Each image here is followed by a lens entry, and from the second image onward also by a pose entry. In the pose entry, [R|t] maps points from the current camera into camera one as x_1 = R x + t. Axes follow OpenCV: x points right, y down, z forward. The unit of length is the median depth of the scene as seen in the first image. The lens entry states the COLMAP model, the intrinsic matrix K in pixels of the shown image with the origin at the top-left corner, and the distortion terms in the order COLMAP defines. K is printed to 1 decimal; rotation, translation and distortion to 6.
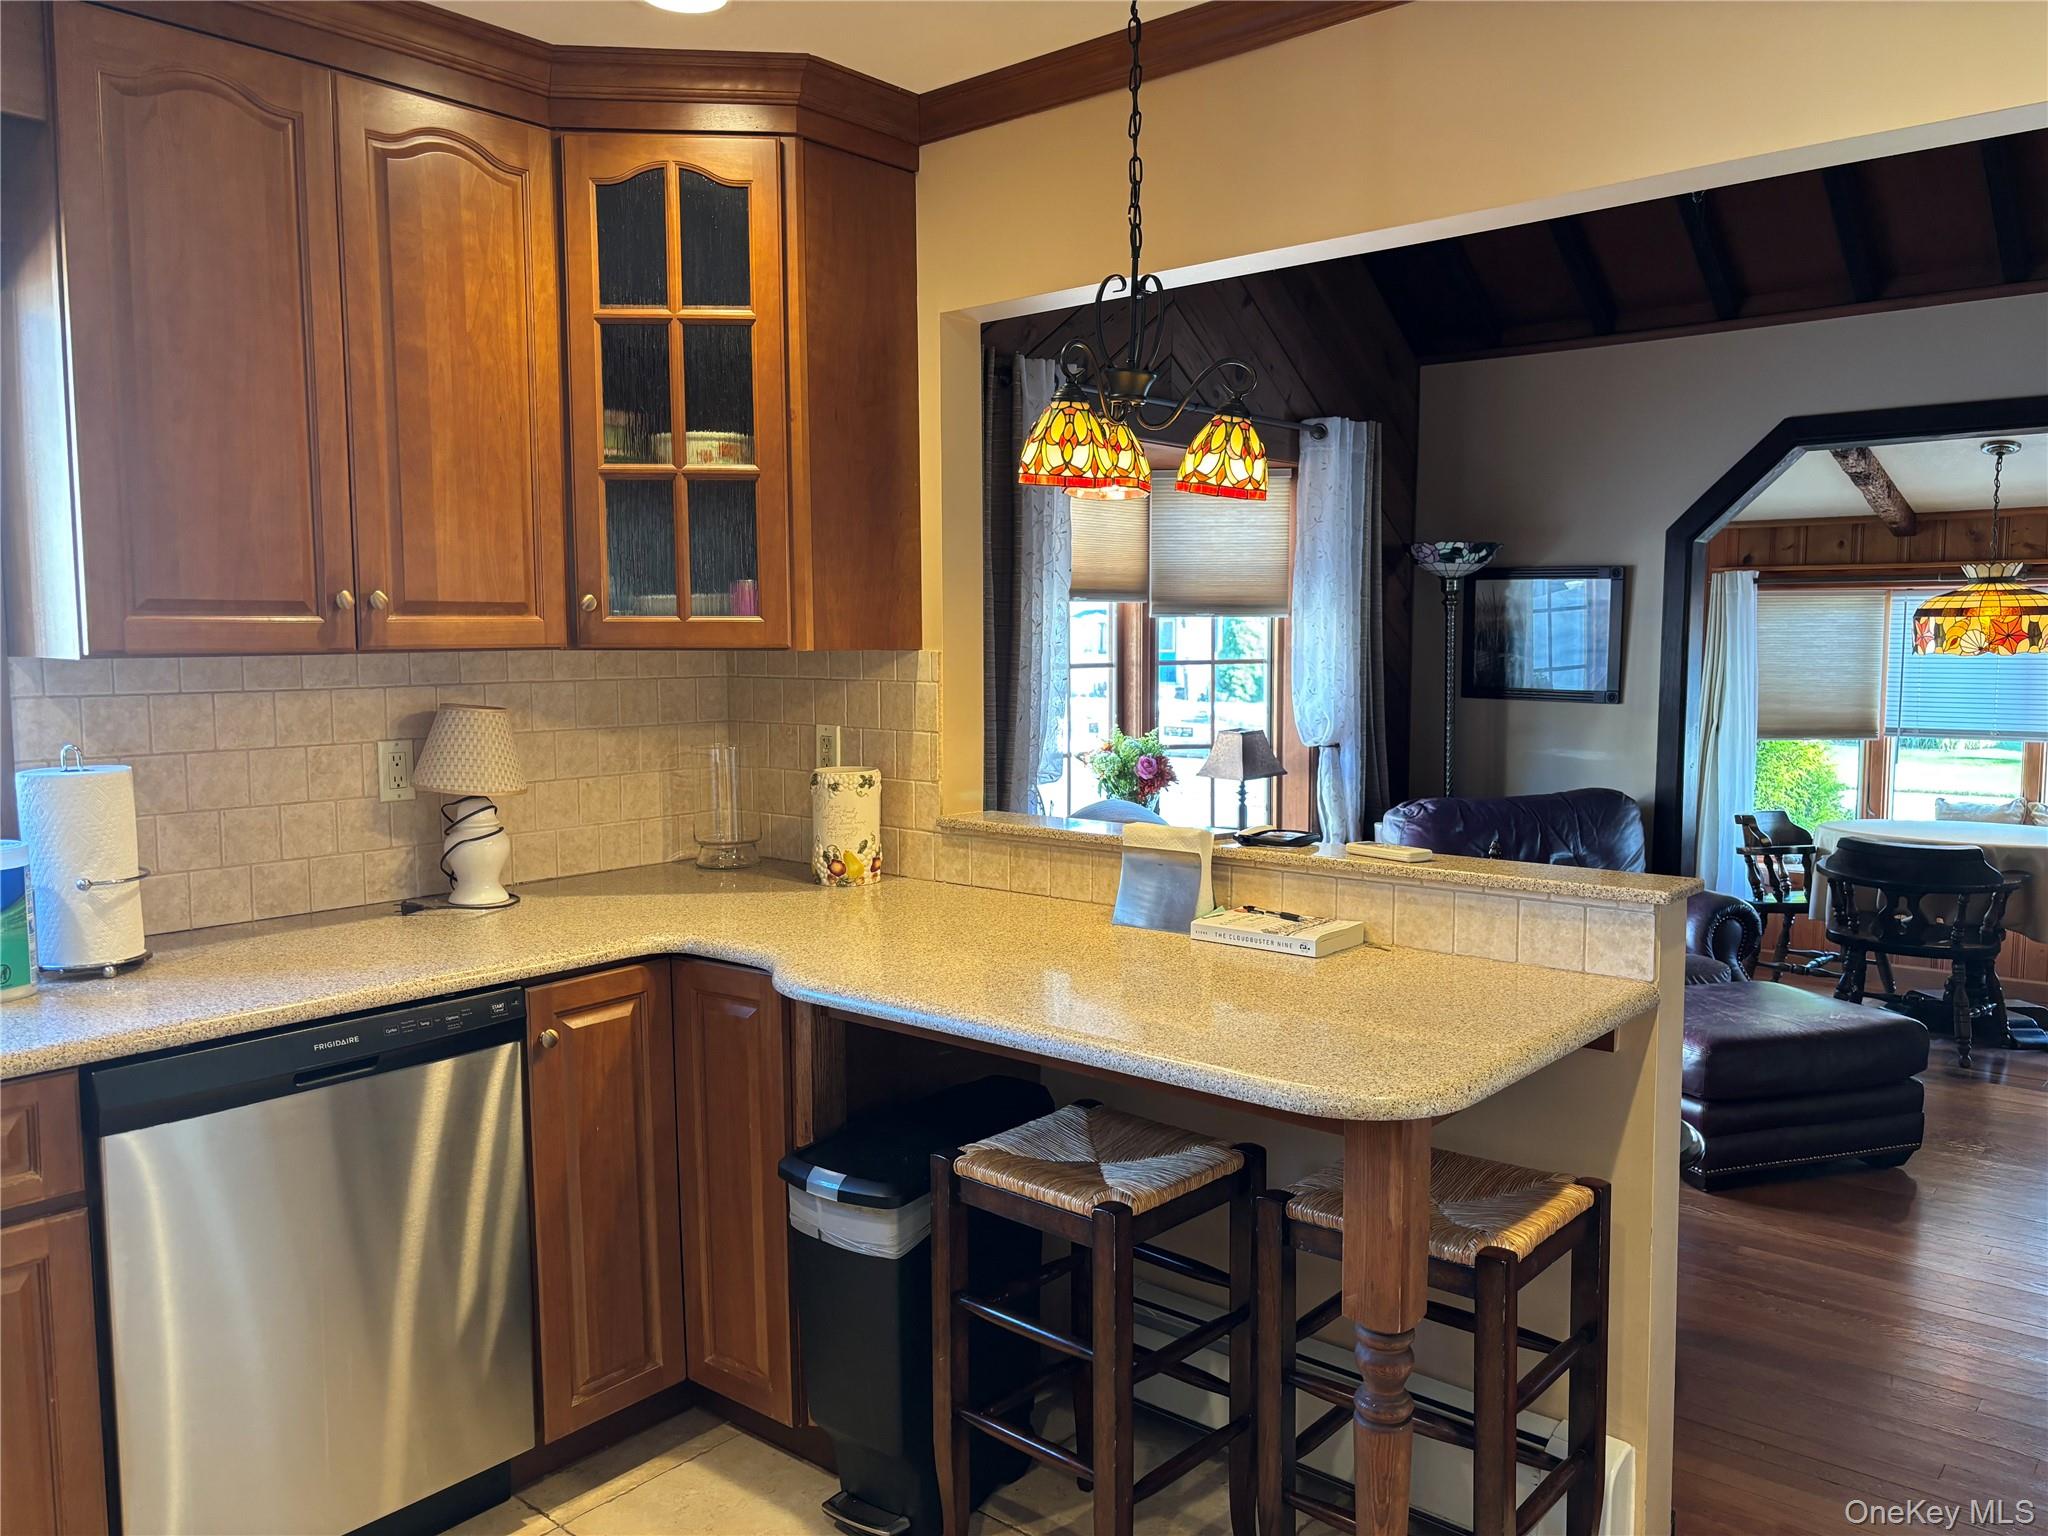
lens RADIAL K [[1544.4, 0, 1011.7], [0, 1544.4, 766.5], [0, 0, 1]] dist [0.083475, -0.104446]
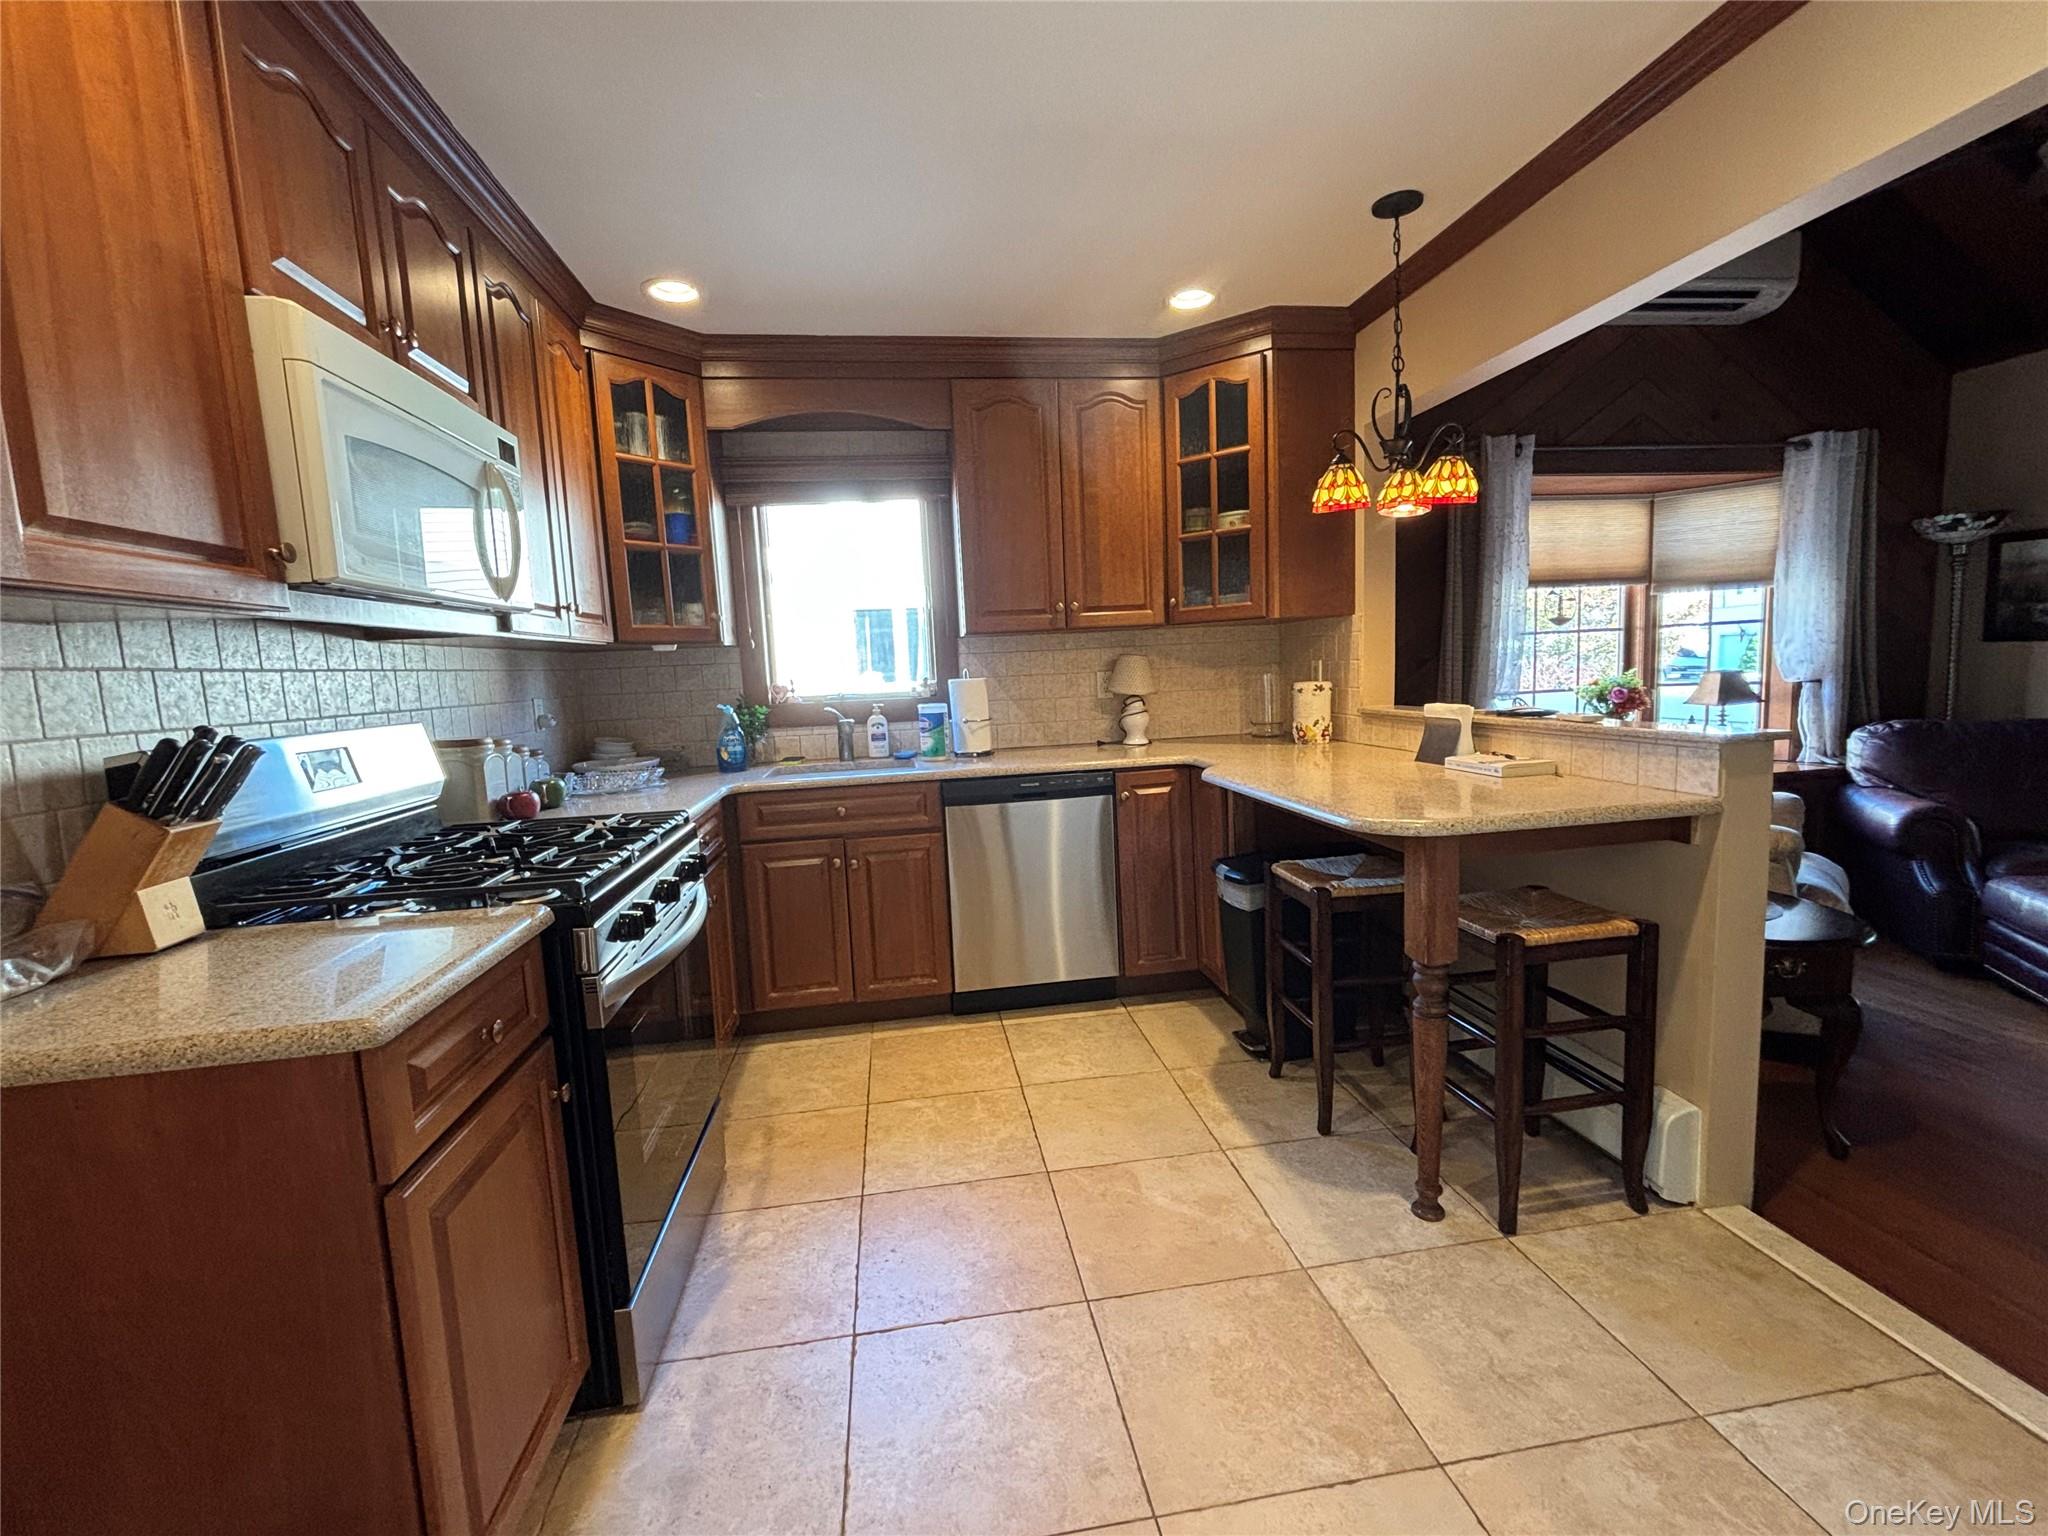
lens RADIAL K [[886.4, 0, 1024.1], [0, 886.4, 765.3], [0, 0, 1]] dist [0.013841, -0.008184]
pose [[0.750288, 0.042723, -0.659730, 0.382878], [-0.017029, 0.998828, 0.045316, 0.066398], [0.660892, -0.022765, 0.750135, -0.042798]]
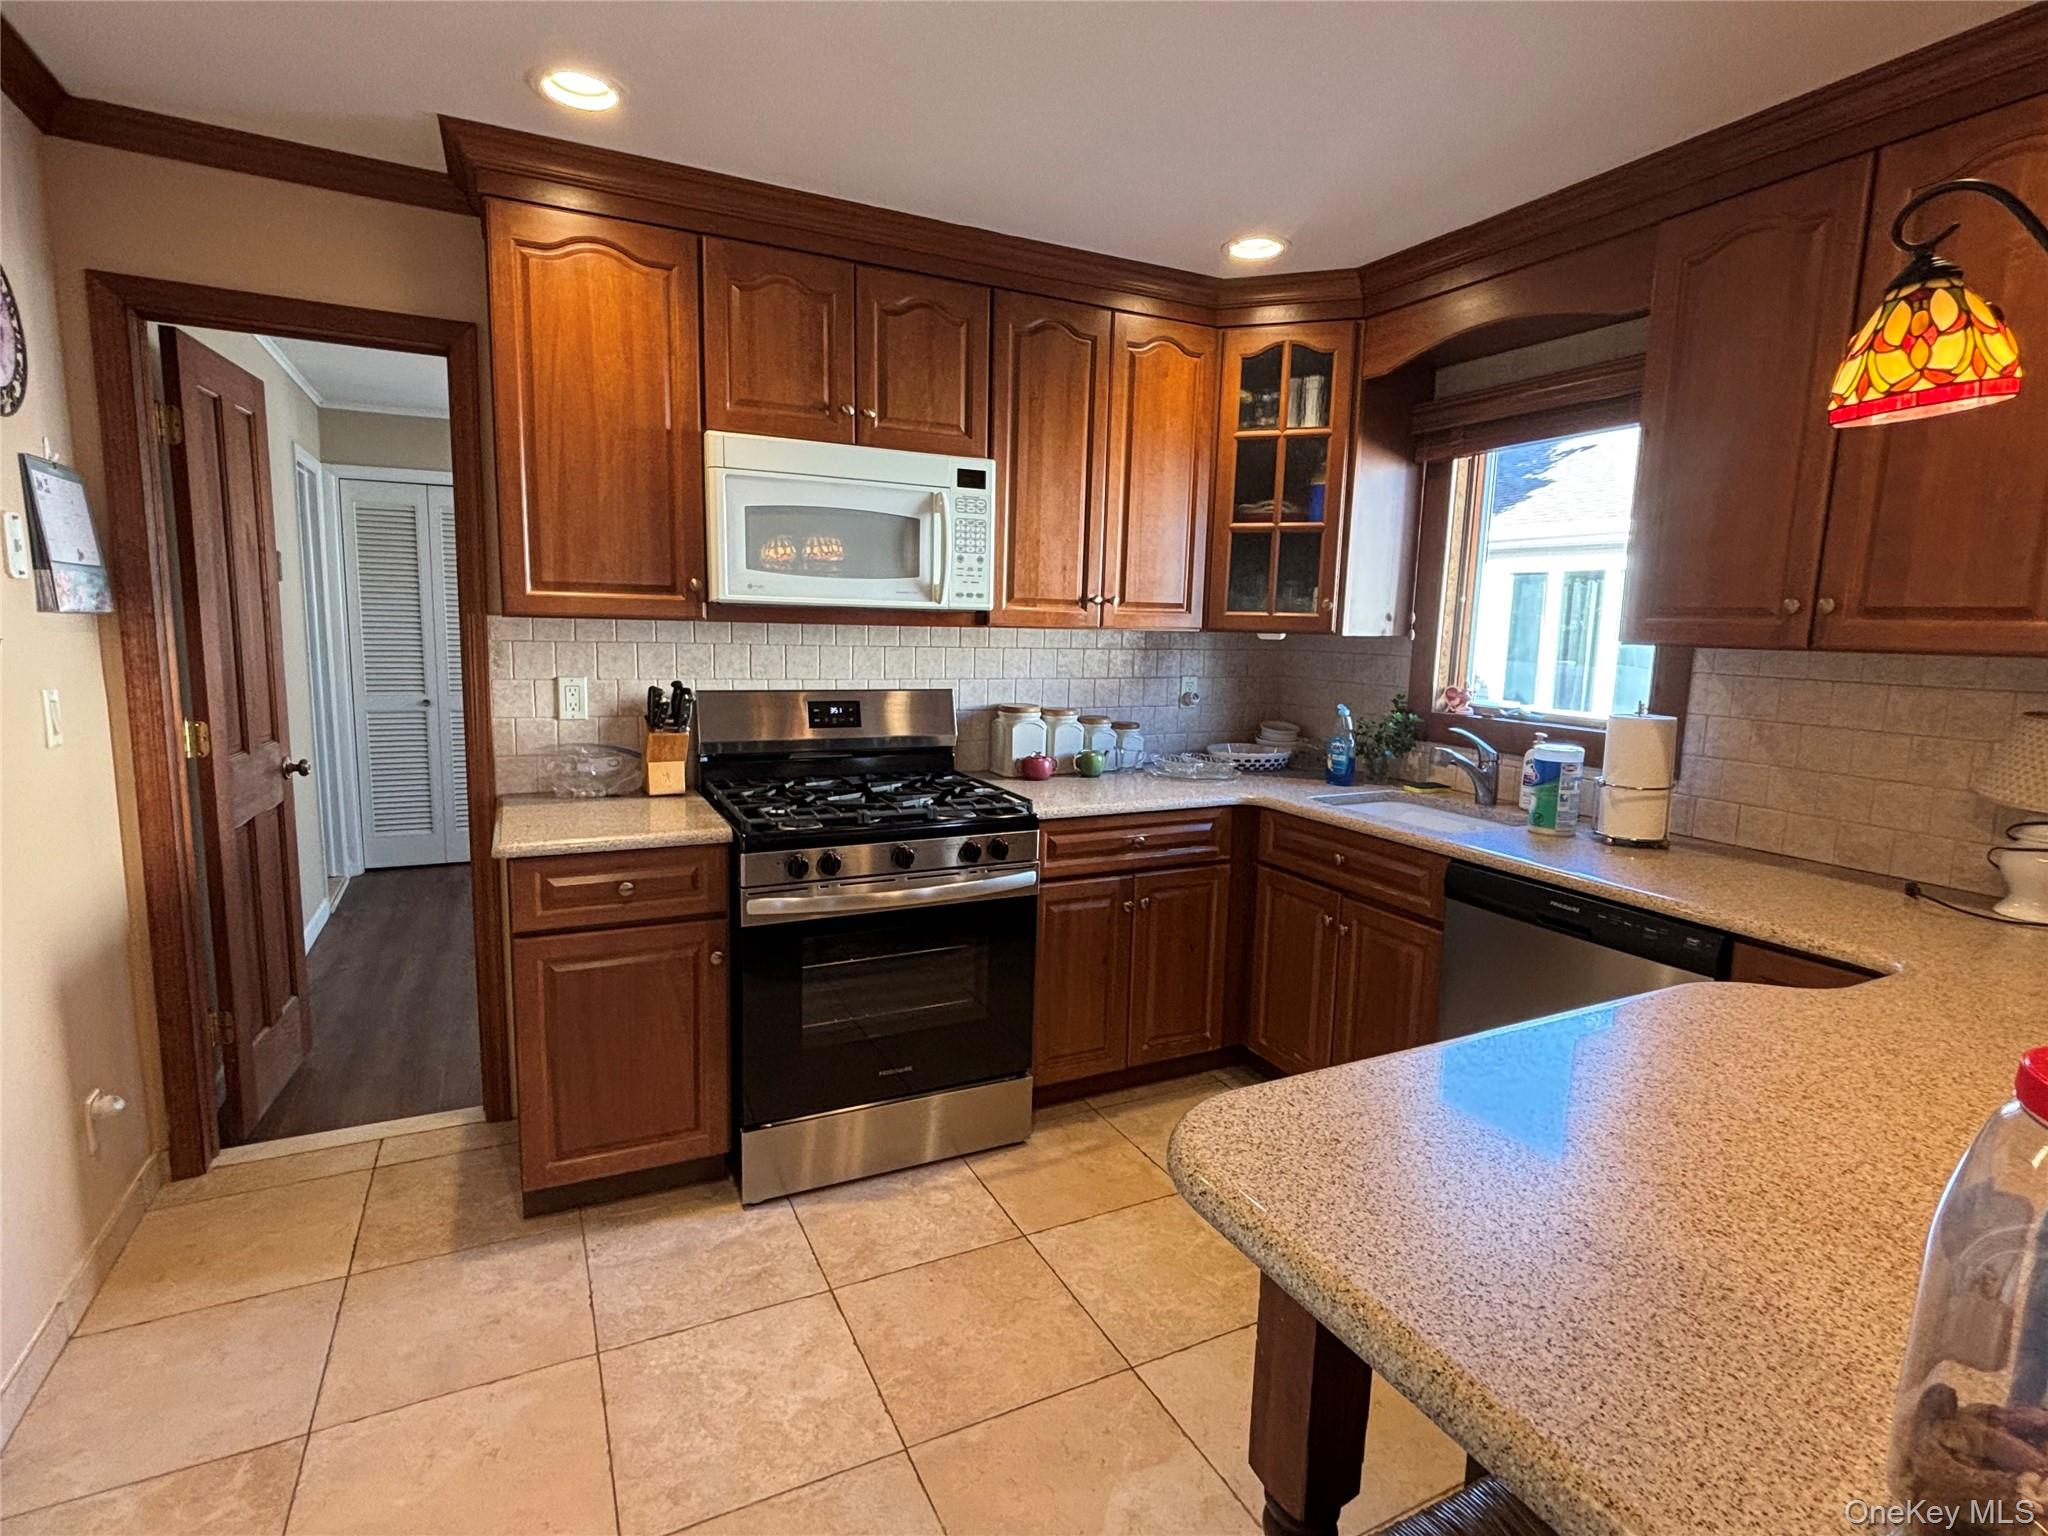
lens RADIAL K [[1005.5, 0, 1013.9], [0, 1005.5, 774.3], [0, 0, 1]] dist [0.008129, -0.000765]
pose [[-0.393736, 0.135473, -0.909186, 0.496861], [-0.107554, 0.975497, 0.191932, -0.056836], [0.912910, 0.173357, -0.369518, 0.675564]]
